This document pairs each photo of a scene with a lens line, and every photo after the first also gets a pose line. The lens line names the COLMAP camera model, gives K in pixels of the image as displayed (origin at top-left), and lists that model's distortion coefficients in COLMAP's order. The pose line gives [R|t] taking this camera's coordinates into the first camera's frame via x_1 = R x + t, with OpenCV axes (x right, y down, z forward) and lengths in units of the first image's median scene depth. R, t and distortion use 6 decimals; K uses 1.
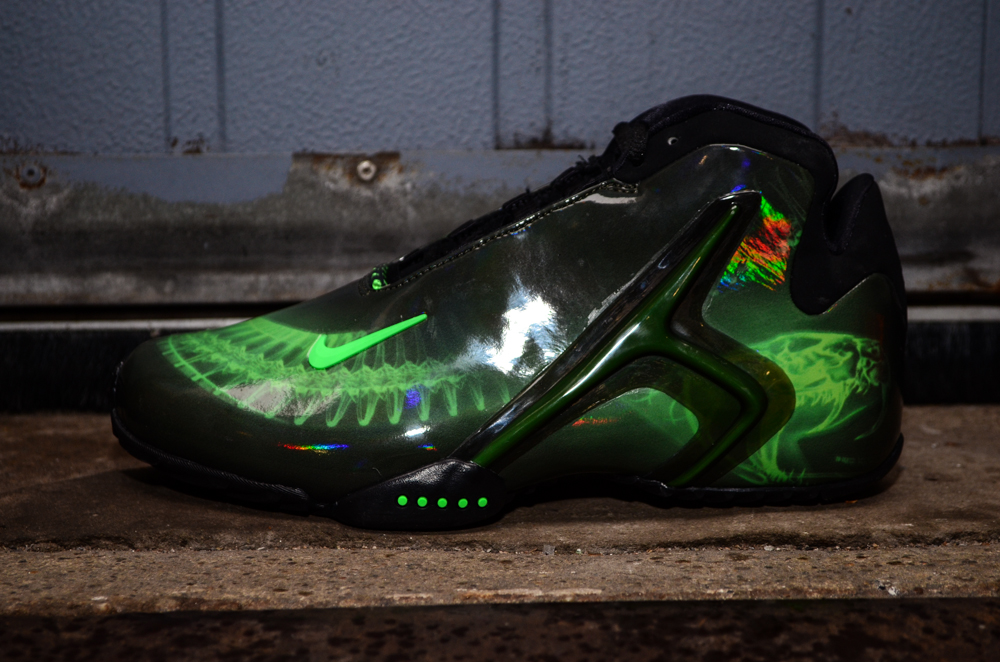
lens RADIAL K [[1888.8, 0, 505.1], [0, 1888.8, 330.2], [0, 0, 1]] dist [0.019906, -0.026038]
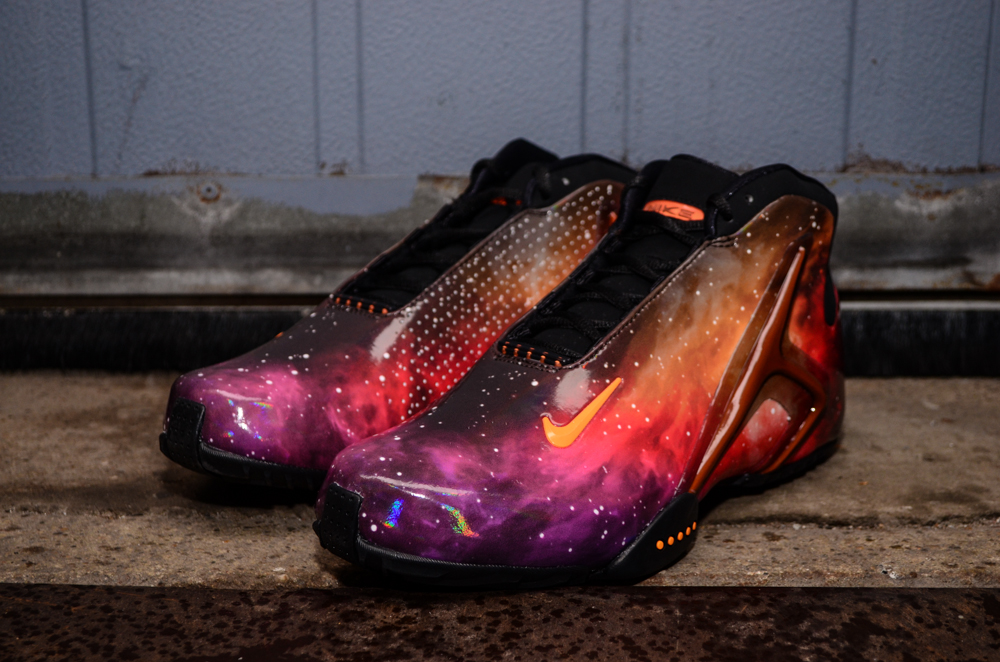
lens RADIAL K [[1628.5, 0, 500.0], [0, 1628.5, 331.0], [0, 0, 1]] dist [-0.007677, 0.009718]
pose [[0.999023, 0.015205, -0.041507, -0.012835], [-0.011491, 0.996028, 0.088291, -0.086571], [0.042685, -0.087728, 0.995230, -0.068001]]
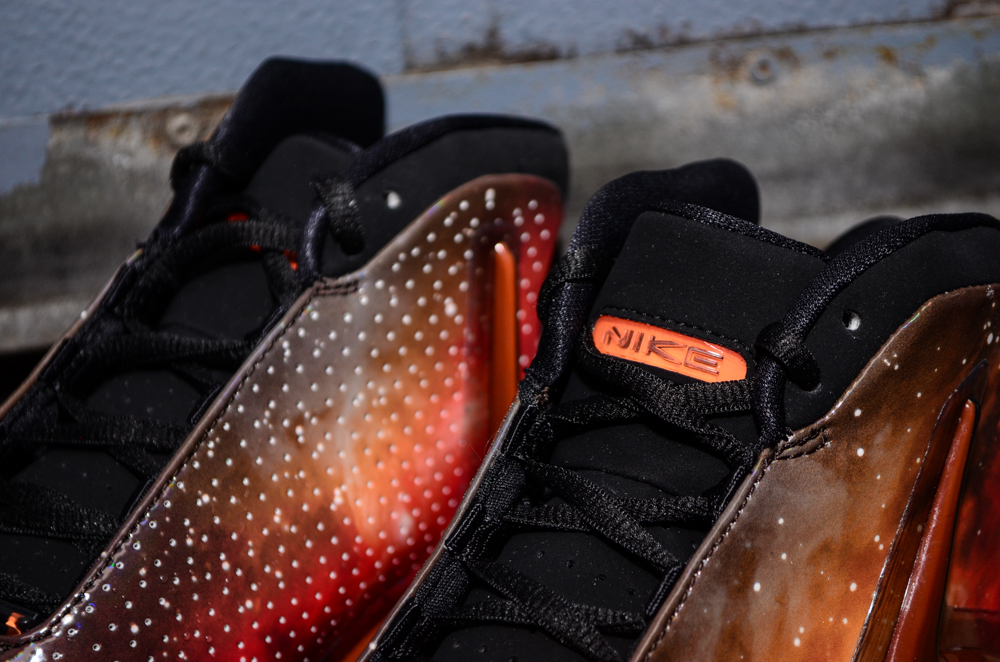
lens RADIAL K [[2224.4, 0, 500.0], [0, 2224.4, 331.0], [0, 0, 1]] dist [0.044082, -0.000923]
pose [[0.994066, -0.080920, 0.072694, -0.032158], [0.051718, 0.939508, 0.338599, -0.250998], [-0.095696, -0.332830, 0.938119, 0.339172]]
